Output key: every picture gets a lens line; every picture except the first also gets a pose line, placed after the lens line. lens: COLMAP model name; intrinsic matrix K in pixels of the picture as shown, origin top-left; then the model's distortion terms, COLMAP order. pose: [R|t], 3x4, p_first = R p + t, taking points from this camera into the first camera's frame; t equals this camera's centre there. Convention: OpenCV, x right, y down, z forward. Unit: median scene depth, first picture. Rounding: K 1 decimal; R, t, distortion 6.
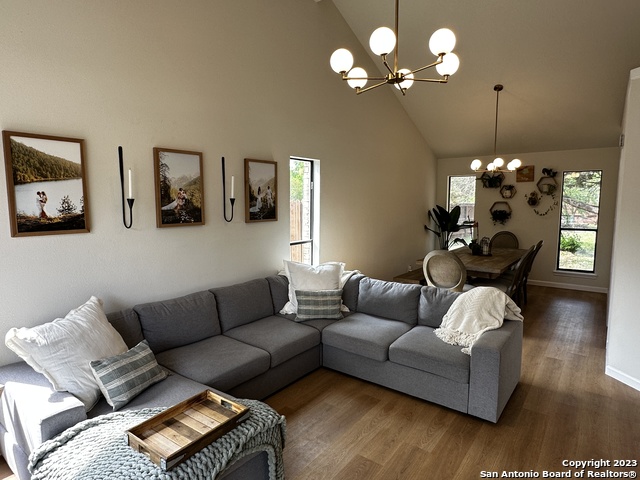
lens RADIAL K [[381.6, 0, 320.0], [0, 381.6, 240.0], [0, 0, 1]] dist [-0.000676, -0.000410]
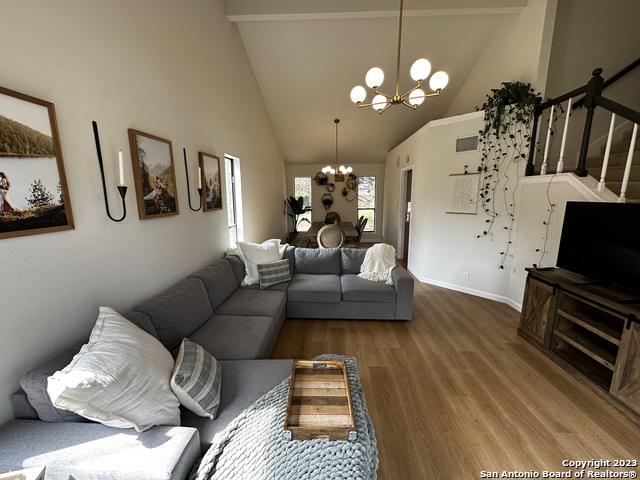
lens RADIAL K [[255.3, 0, 320.0], [0, 255.3, 240.0], [0, 0, 1]] dist [-0.001781, -0.000159]
pose [[0.824827, -0.105386, 0.555476, -0.396585], [0.066334, 0.993727, 0.090032, -0.009335], [-0.561480, -0.037414, 0.826644, 0.236636]]
